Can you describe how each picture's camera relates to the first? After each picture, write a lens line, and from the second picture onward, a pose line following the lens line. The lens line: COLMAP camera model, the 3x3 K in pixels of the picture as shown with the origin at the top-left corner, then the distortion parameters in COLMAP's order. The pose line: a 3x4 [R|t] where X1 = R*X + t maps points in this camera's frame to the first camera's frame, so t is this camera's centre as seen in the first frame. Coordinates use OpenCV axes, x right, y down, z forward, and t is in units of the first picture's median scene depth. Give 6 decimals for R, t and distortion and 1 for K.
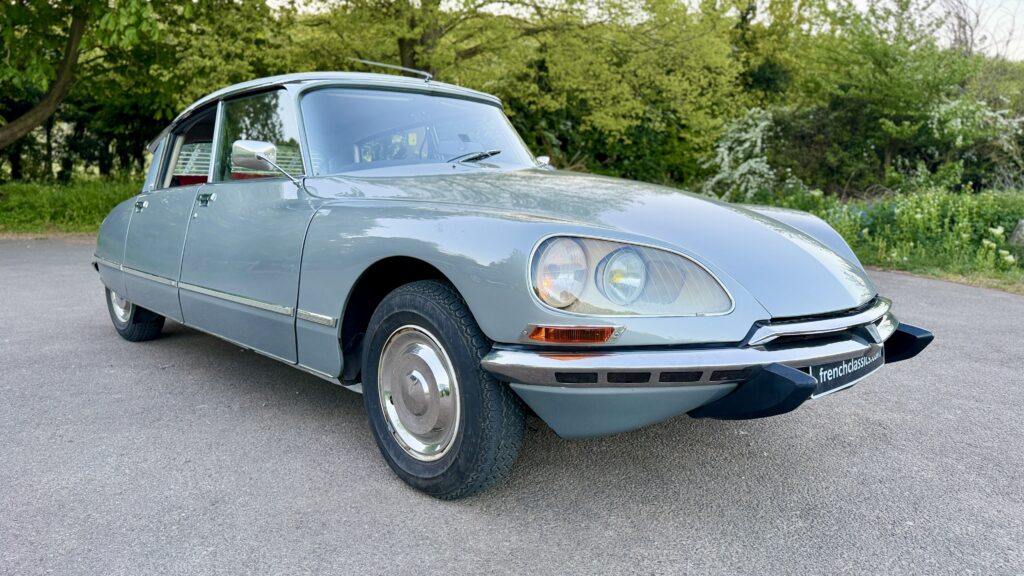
lens RADIAL K [[720.9, 0, 515.7], [0, 720.9, 298.9], [0, 0, 1]] dist [0.037109, -0.047306]
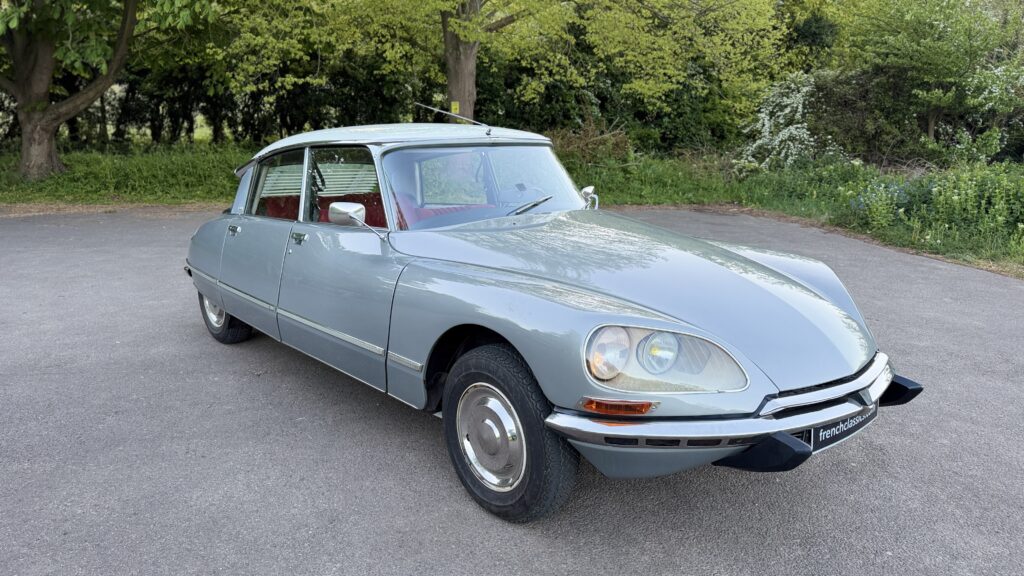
lens RADIAL K [[720.9, 0, 517.5], [0, 720.9, 294.3], [0, 0, 1]] dist [0.037109, -0.047306]
pose [[0.998863, 0.005795, -0.047311, -0.004879], [-0.002598, 0.997726, 0.067346, -0.029582], [0.047594, -0.067147, 0.996607, -0.032628]]
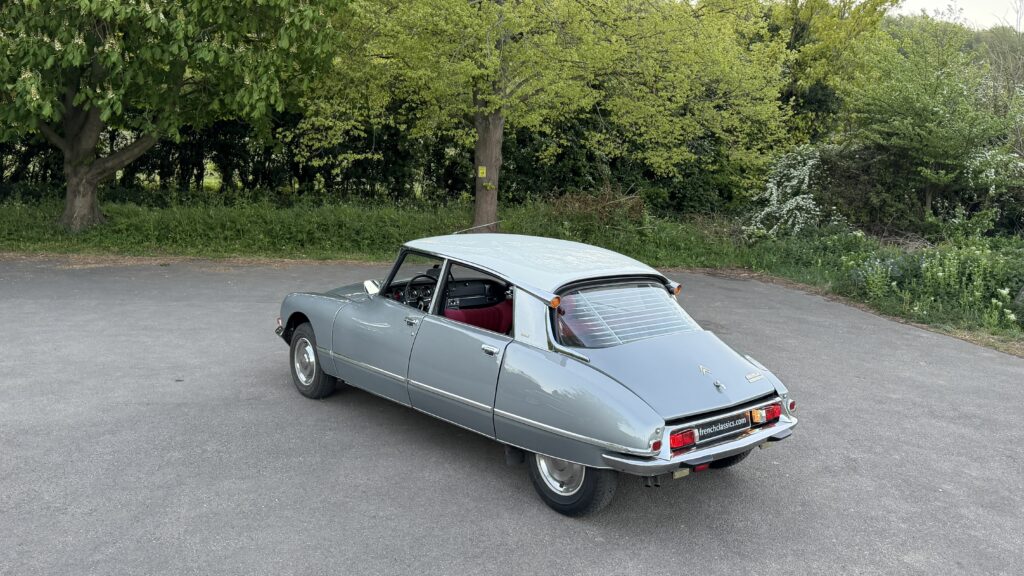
lens RADIAL K [[789.3, 0, 519.0], [0, 789.3, 289.9], [0, 0, 1]] dist [0.054558, -0.081117]
pose [[0.999322, 0.024522, -0.027459, -0.053459], [-0.024711, 0.999673, -0.006559, -0.041172], [0.027289, 0.007233, 0.999601, -0.189207]]
